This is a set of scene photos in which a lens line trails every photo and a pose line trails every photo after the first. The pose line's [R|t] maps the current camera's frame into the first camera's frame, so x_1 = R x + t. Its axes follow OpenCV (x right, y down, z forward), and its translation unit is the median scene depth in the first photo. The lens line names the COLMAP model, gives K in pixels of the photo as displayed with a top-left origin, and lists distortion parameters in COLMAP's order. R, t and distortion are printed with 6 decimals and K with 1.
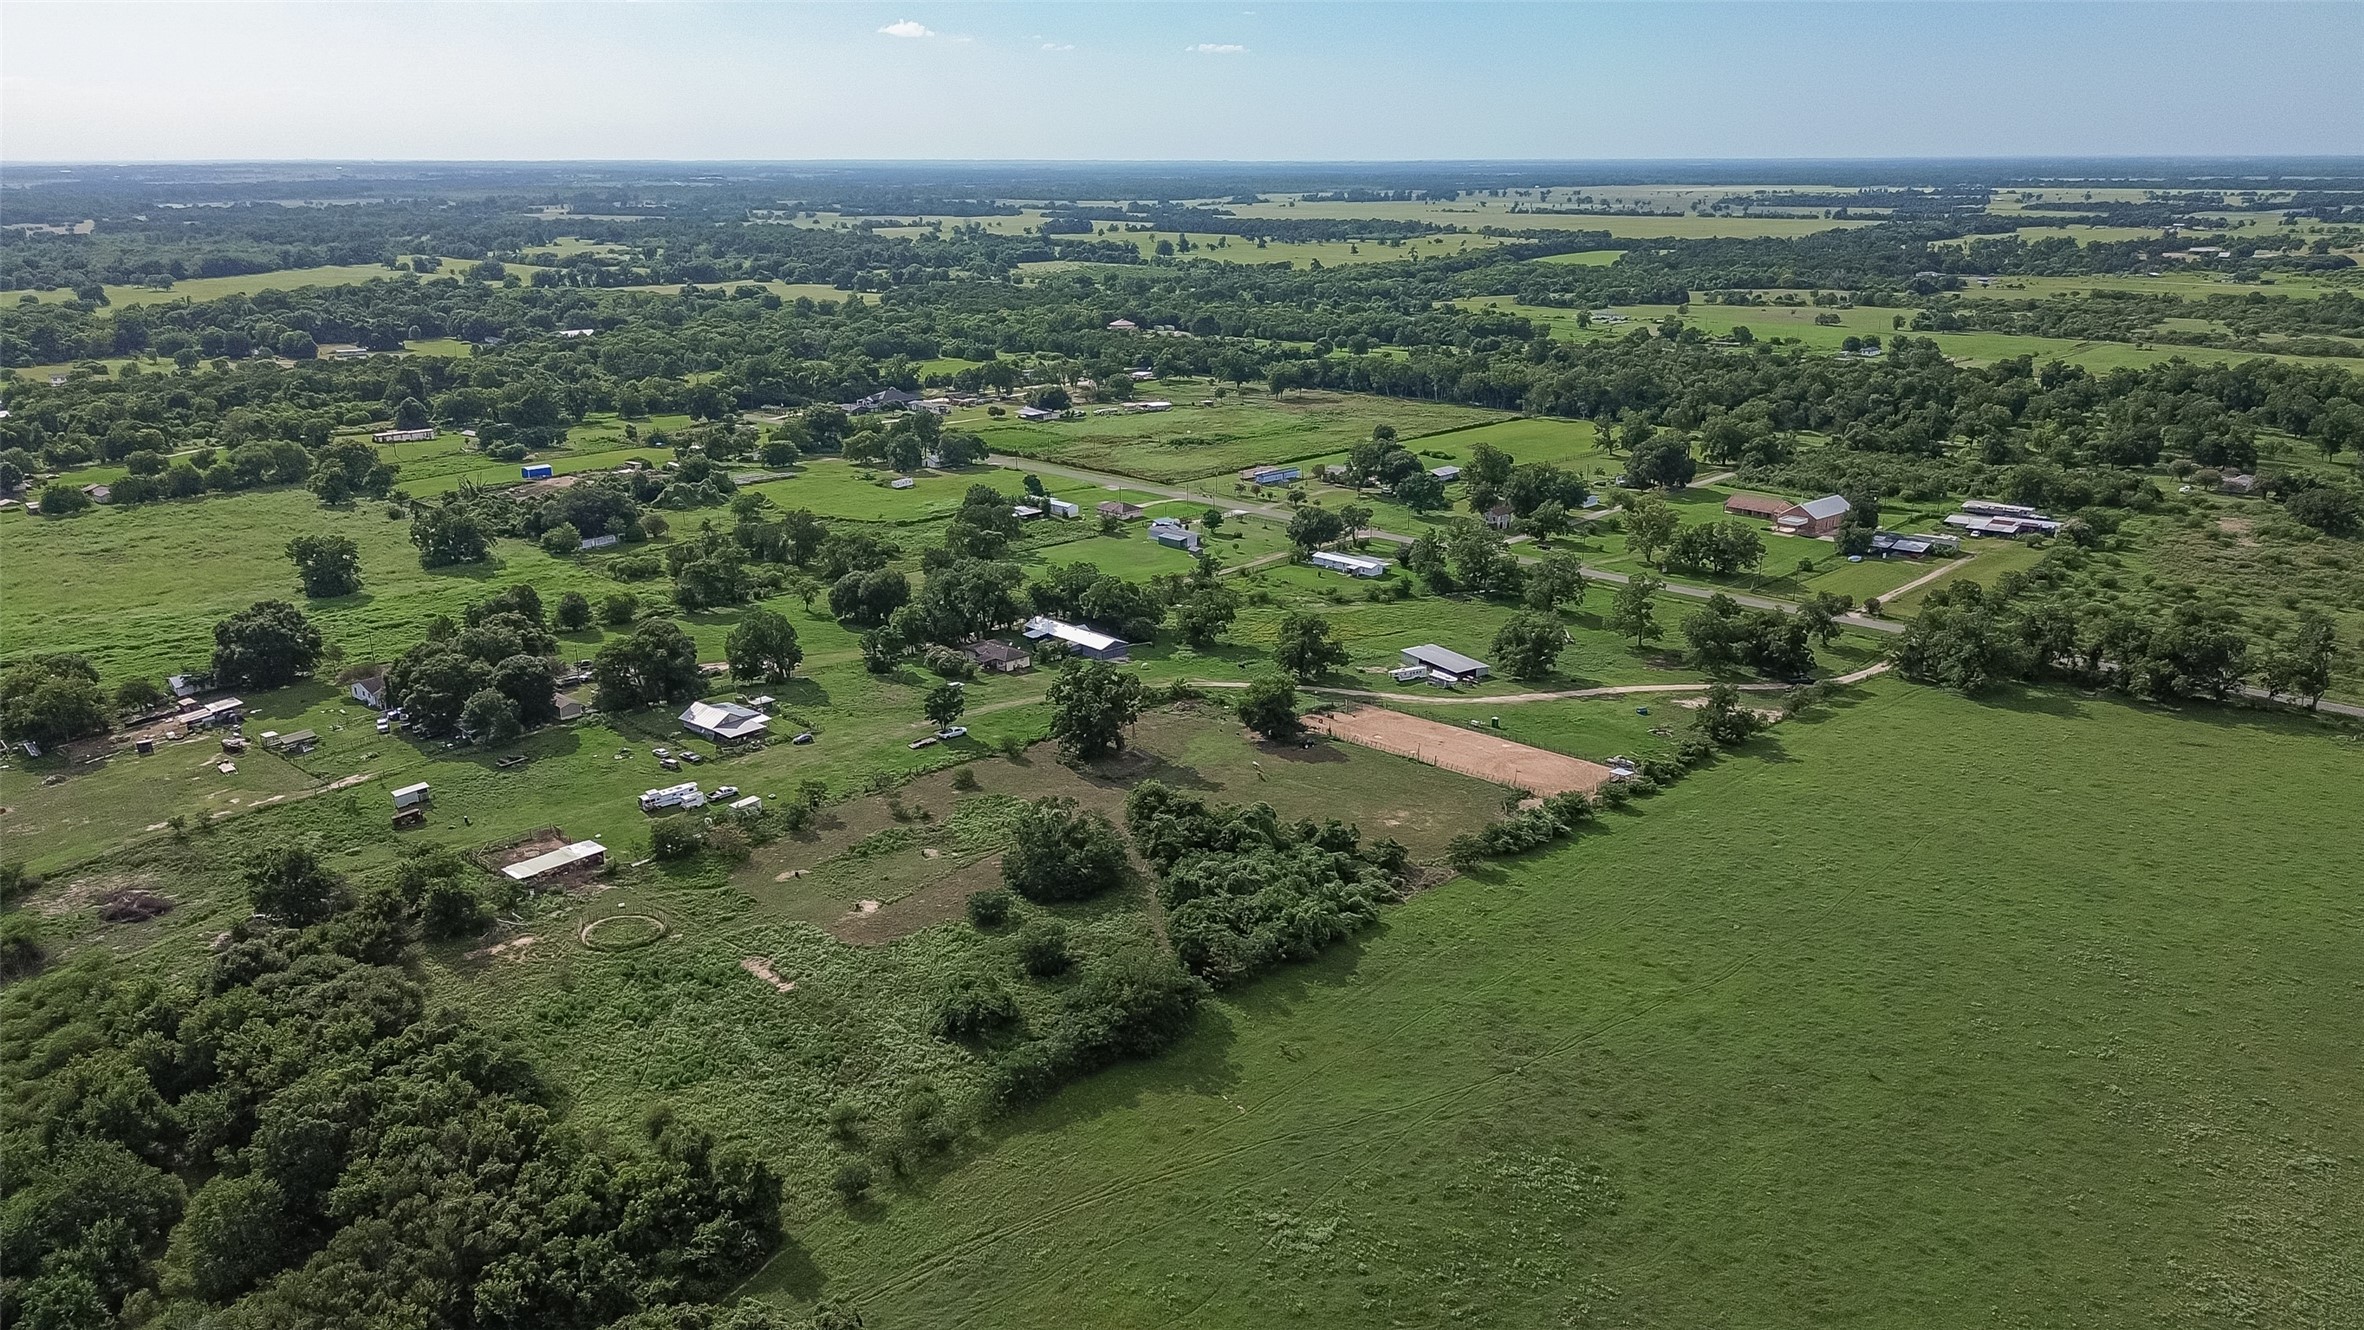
lens RADIAL K [[1669.2, 0, 1182.0], [0, 1669.2, 665.0], [0, 0, 1]] dist [0.062956, -0.061591]
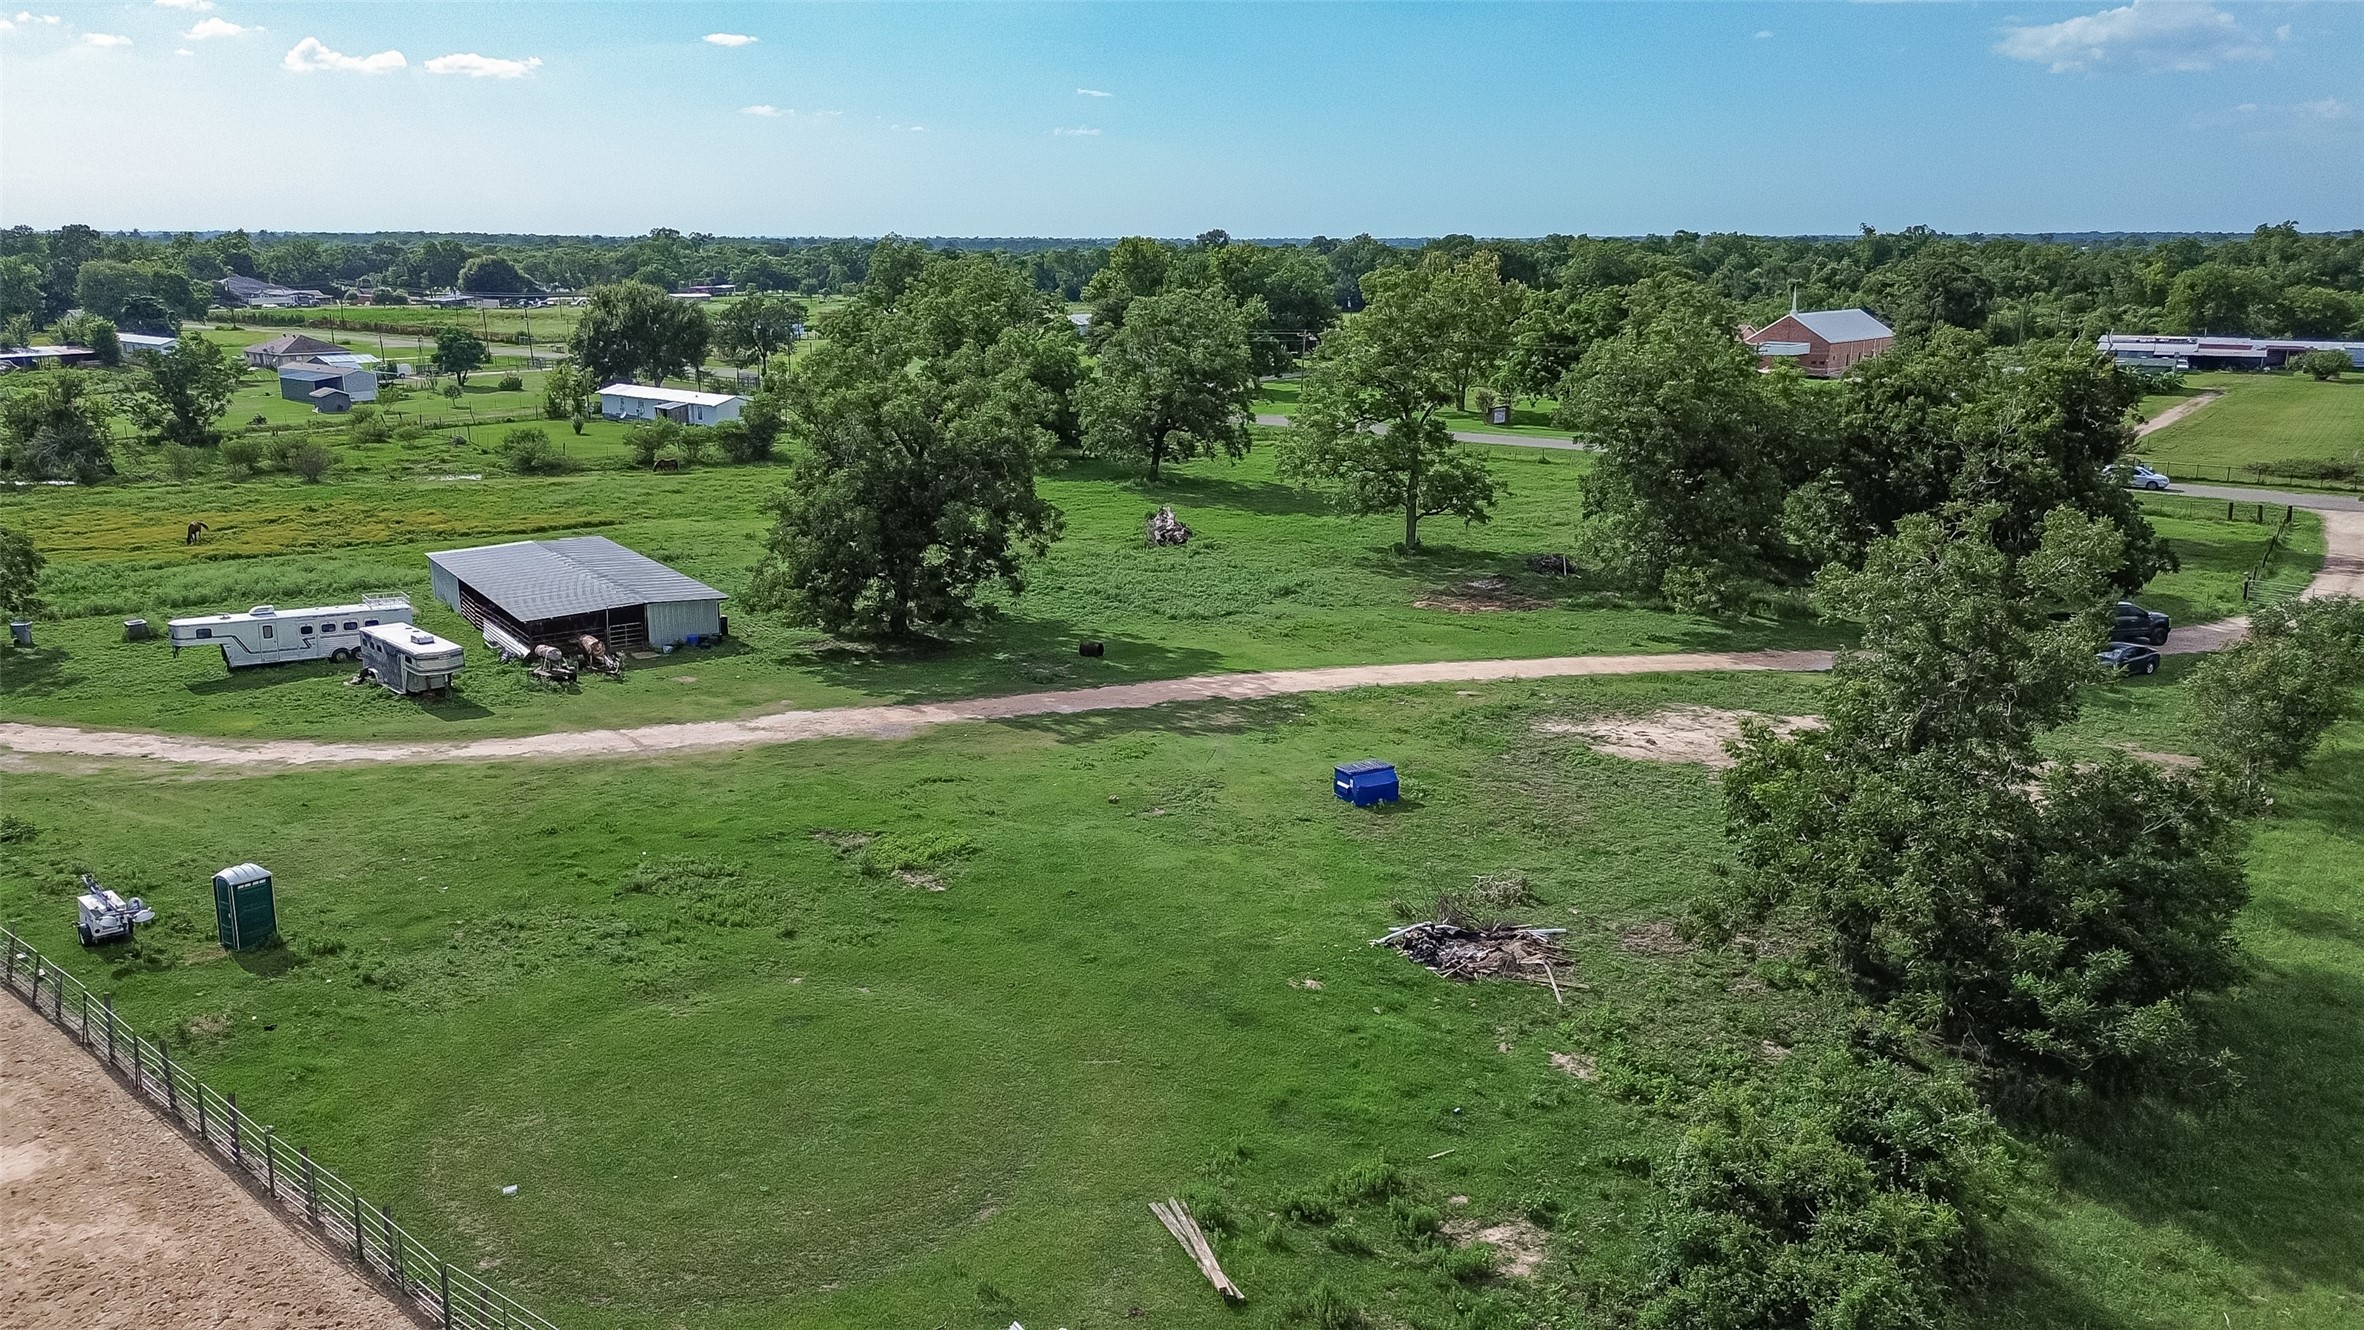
lens RADIAL K [[1669.2, 0, 1182.0], [0, 1669.2, 665.0], [0, 0, 1]] dist [0.062956, -0.061591]
pose [[0.996199, -0.015901, 0.085646, 0.225127], [0.019684, 0.998859, -0.043502, 0.020653], [-0.084857, 0.045022, 0.995375, 0.778449]]
